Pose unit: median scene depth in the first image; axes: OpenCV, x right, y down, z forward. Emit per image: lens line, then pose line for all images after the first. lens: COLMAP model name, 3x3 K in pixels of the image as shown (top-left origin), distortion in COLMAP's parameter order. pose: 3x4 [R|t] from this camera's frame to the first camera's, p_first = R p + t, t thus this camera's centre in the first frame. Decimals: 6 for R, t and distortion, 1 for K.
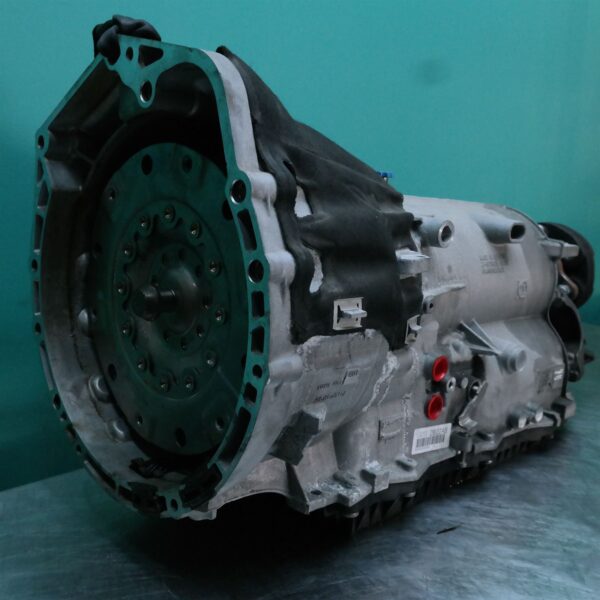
lens RADIAL K [[717.6, 0, 300.0], [0, 717.6, 300.0], [0, 0, 1]] dist [0.054951, 0.004896]
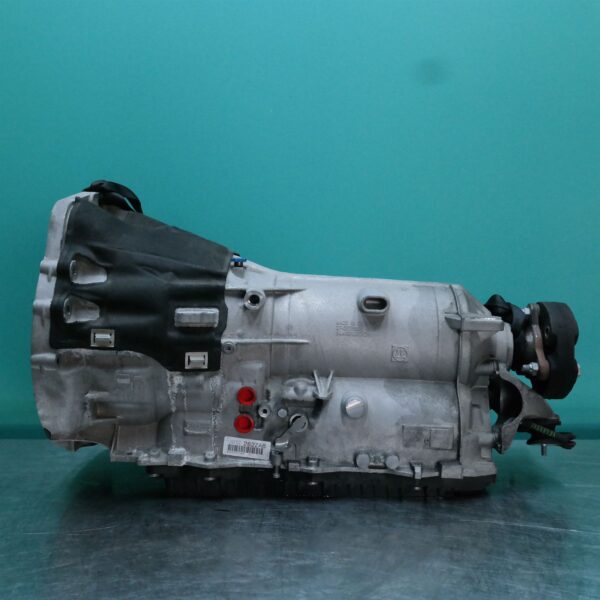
lens RADIAL K [[717.6, 0, 300.0], [0, 717.6, 300.0], [0, 0, 1]] dist [0.054951, 0.004896]
pose [[0.709986, 0.009095, -0.704157, 1.257322], [-0.104614, 0.990184, -0.092691, 0.029528], [0.696402, 0.139474, 0.703968, 0.064772]]
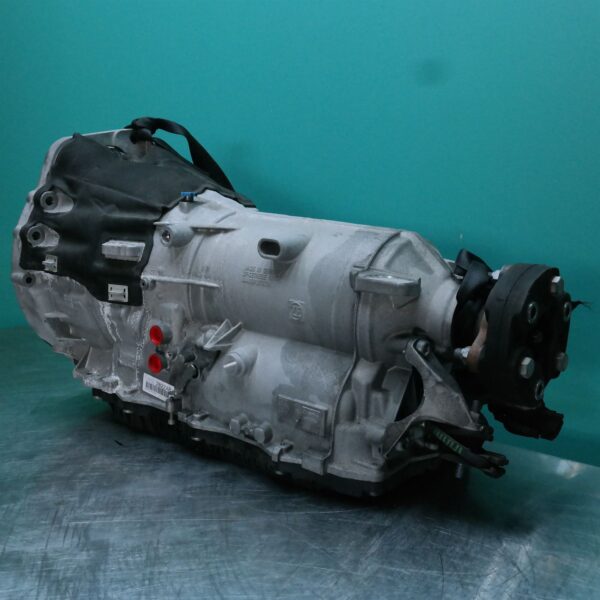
lens RADIAL K [[717.6, 0, 300.0], [0, 717.6, 300.0], [0, 0, 1]] dist [0.054951, 0.004896]
pose [[0.088653, 0.105102, -0.990502, 1.557179], [-0.198696, 0.976297, 0.085811, -0.139336], [0.976043, 0.189202, 0.107435, 1.114041]]
